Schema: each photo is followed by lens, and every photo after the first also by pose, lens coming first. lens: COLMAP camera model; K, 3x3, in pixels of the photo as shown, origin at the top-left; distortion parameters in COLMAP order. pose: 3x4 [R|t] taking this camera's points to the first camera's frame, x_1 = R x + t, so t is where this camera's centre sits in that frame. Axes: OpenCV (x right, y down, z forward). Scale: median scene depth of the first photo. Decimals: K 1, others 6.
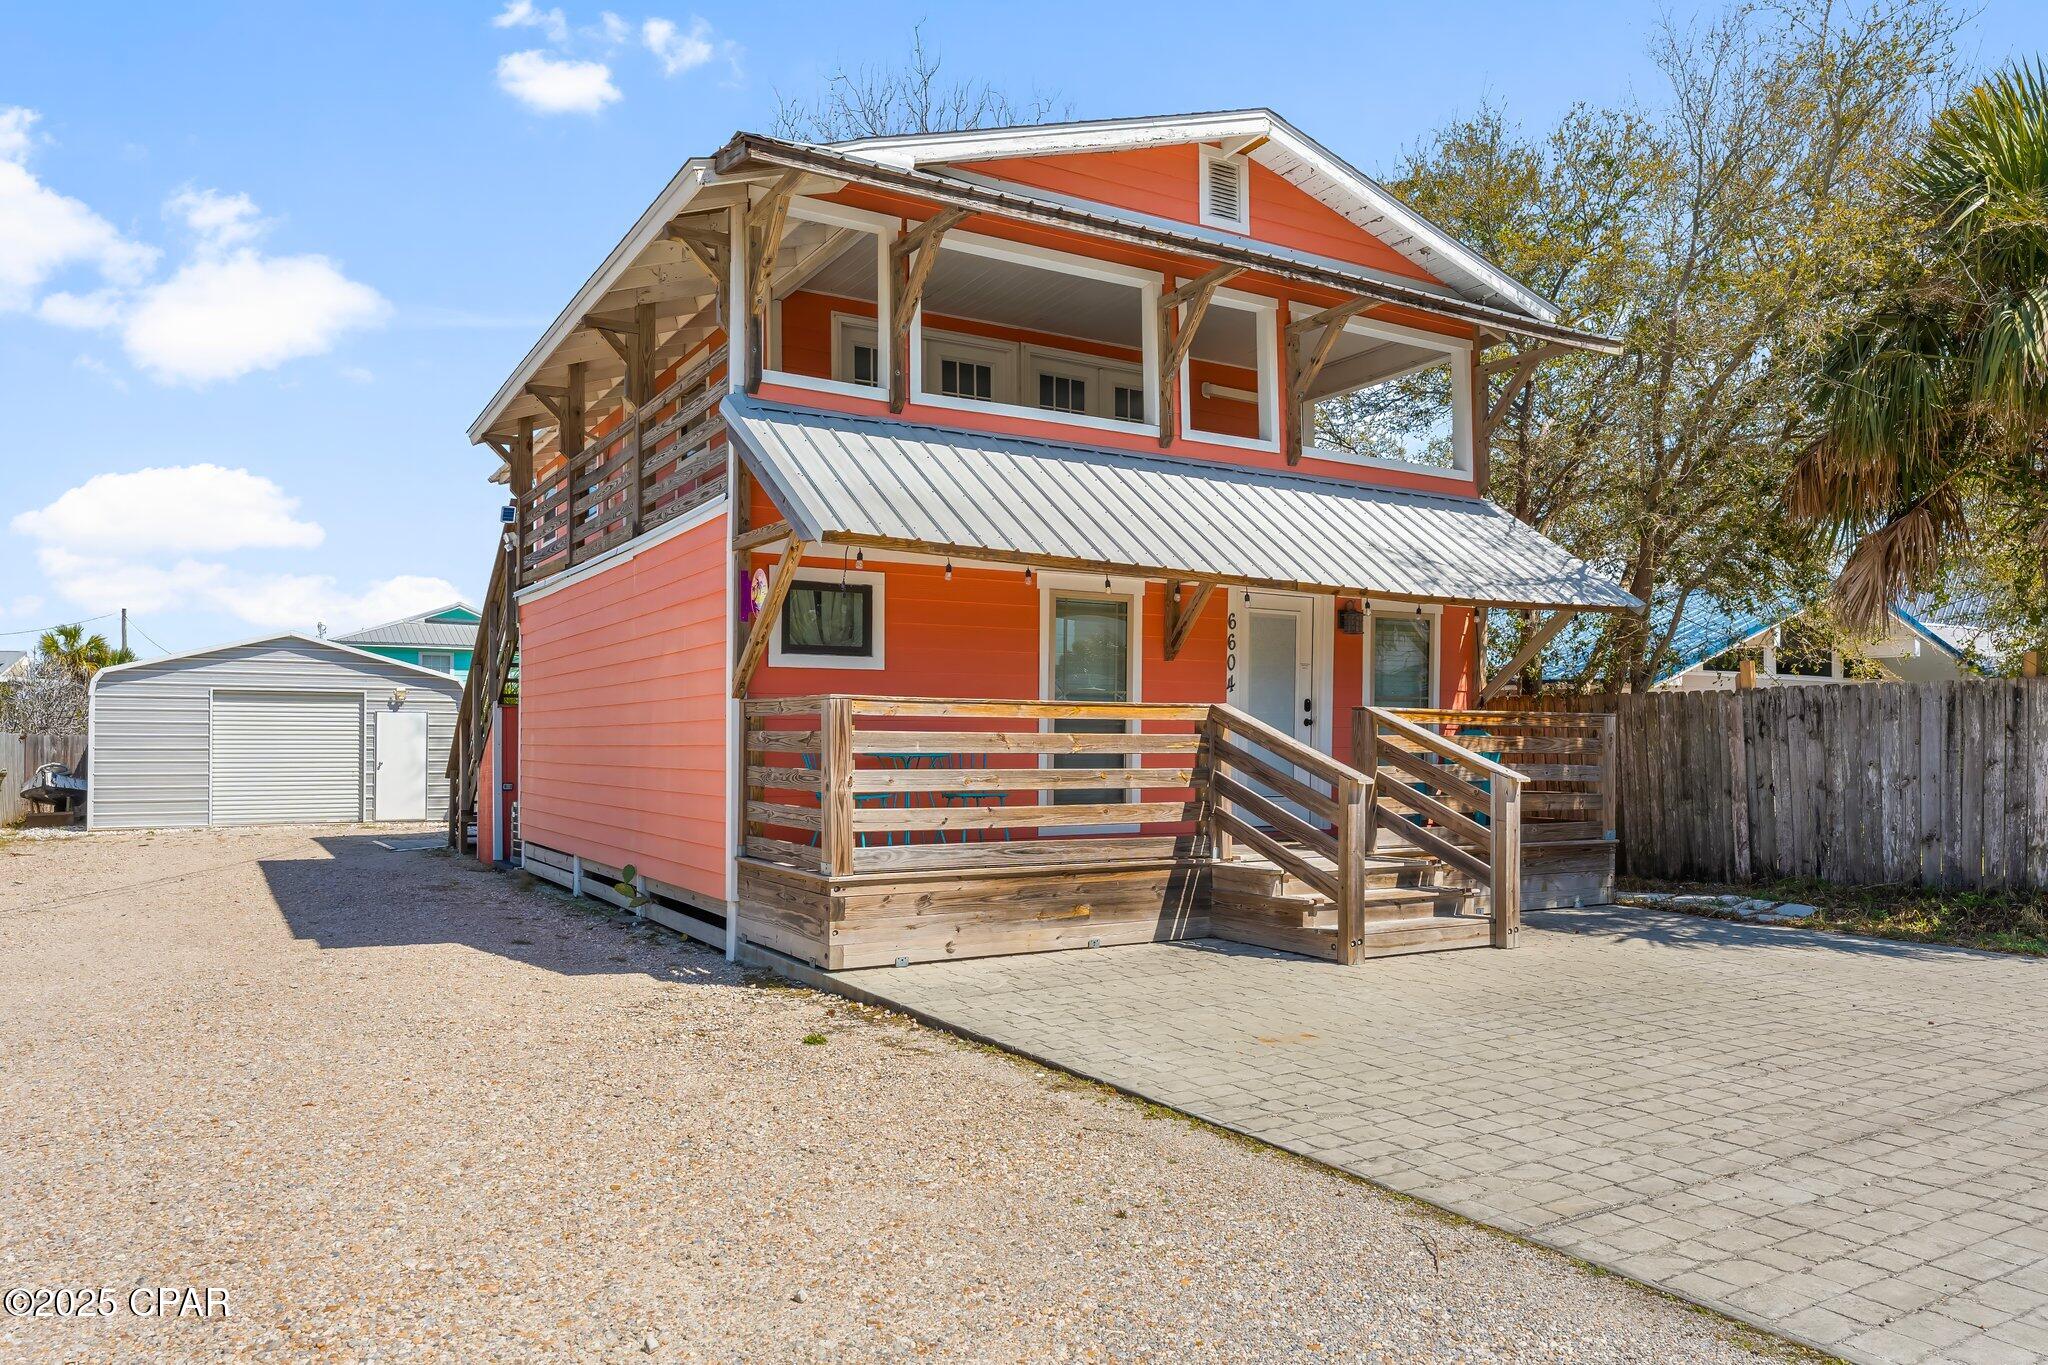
lens RADIAL K [[1367.9, 0, 1025.1], [0, 1367.9, 737.4], [0, 0, 1]] dist [0.044232, 0.000022]
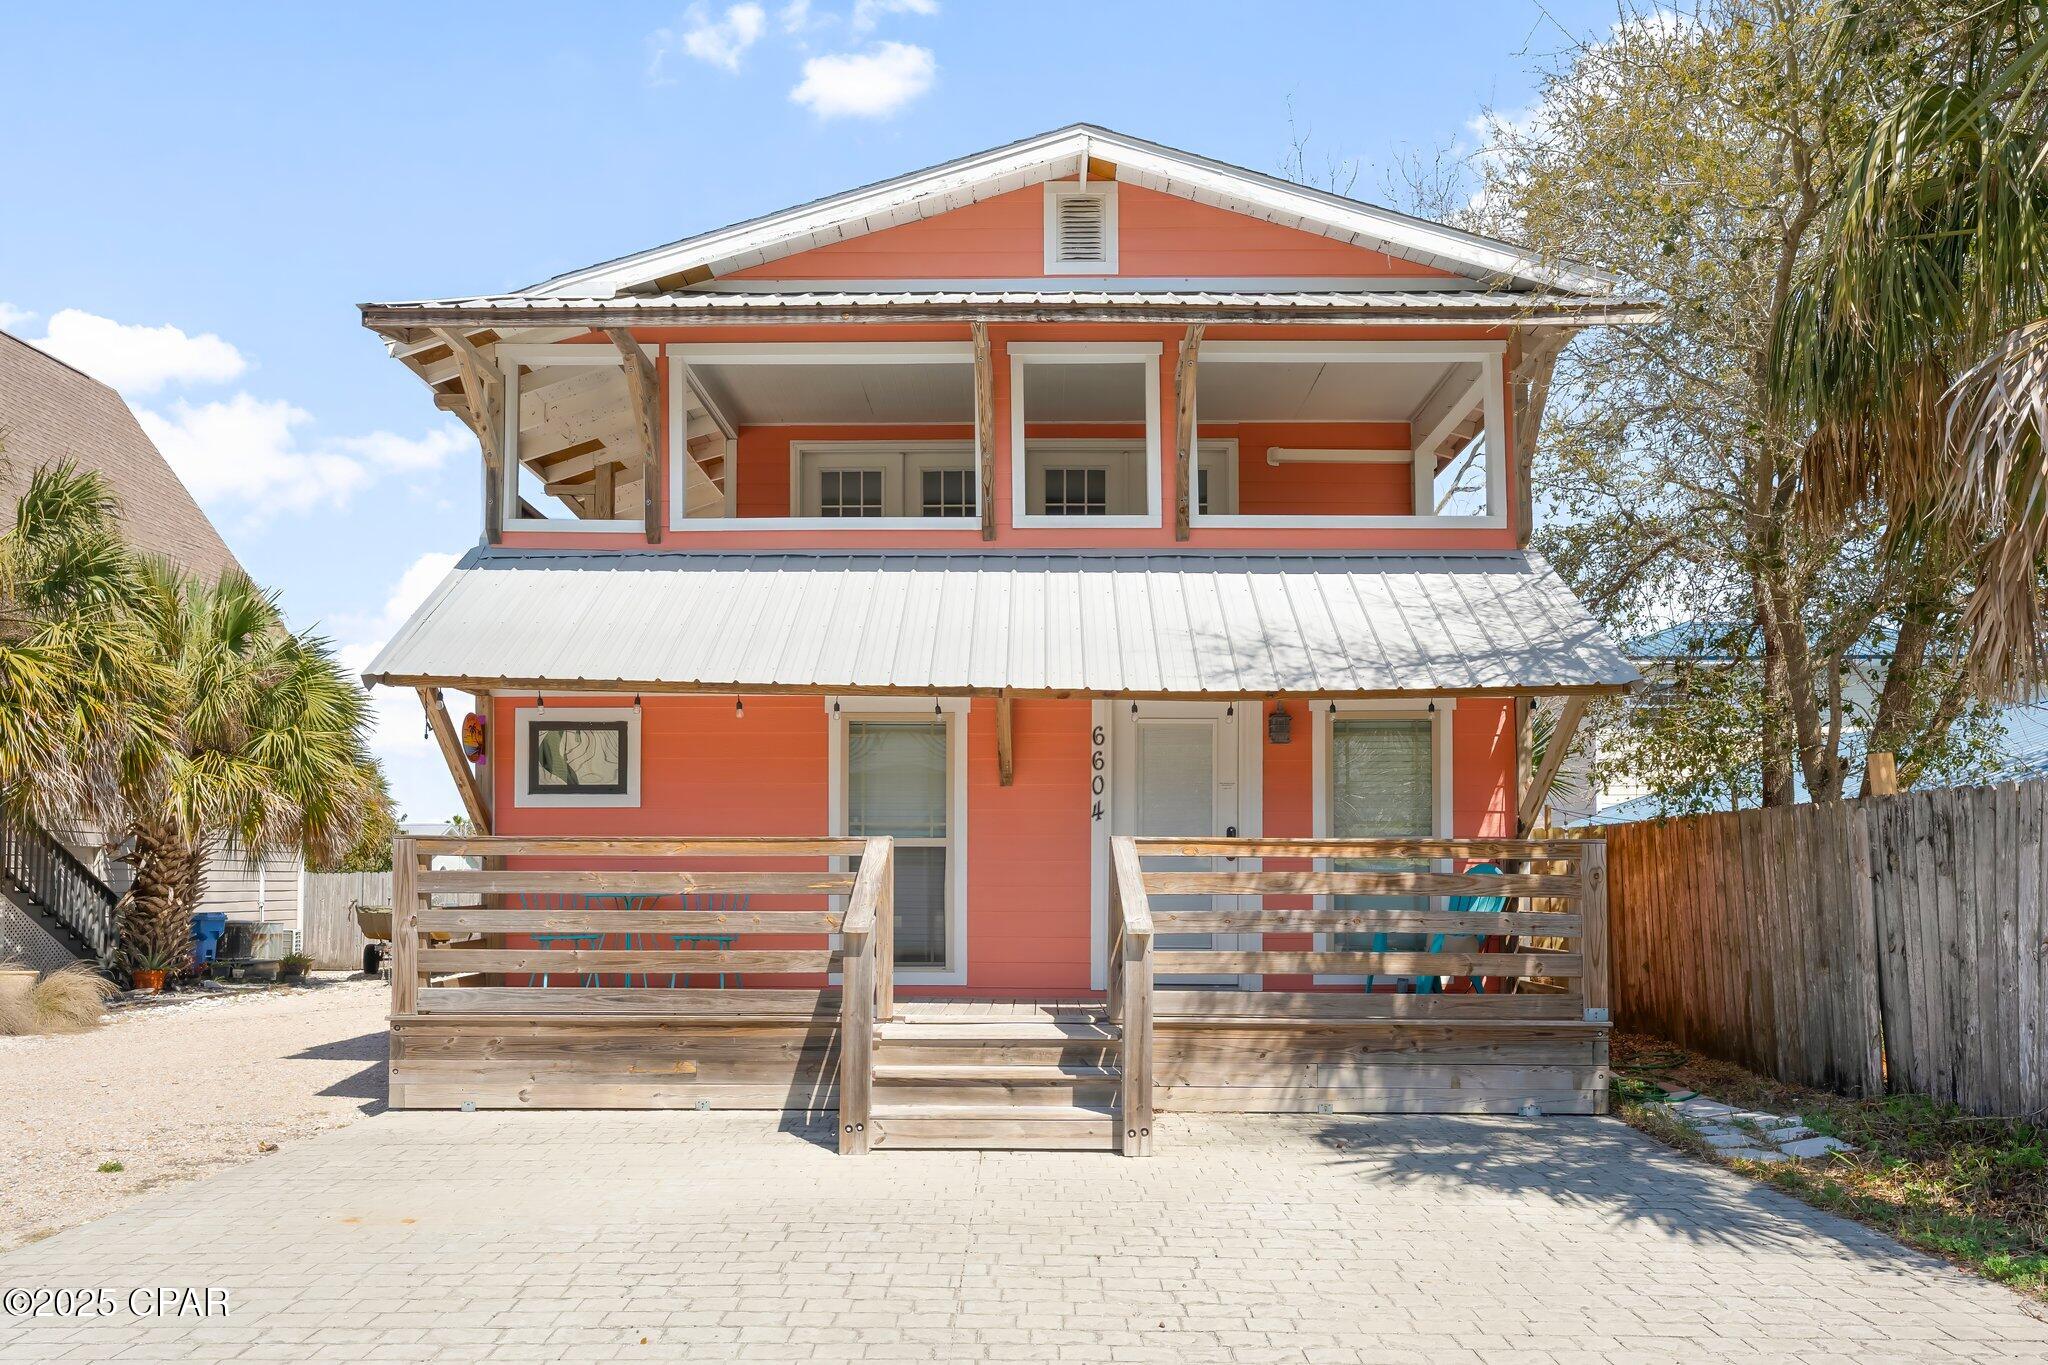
lens RADIAL K [[1393.4, 0, 1021.5], [0, 1393.4, 845.3], [0, 0, 1]] dist [0.022490, -0.001183]
pose [[0.850985, -0.014404, -0.524993, 0.559054], [0.003208, 0.999748, -0.022229, 0.000599], [0.525181, 0.017233, 0.850816, 0.254817]]
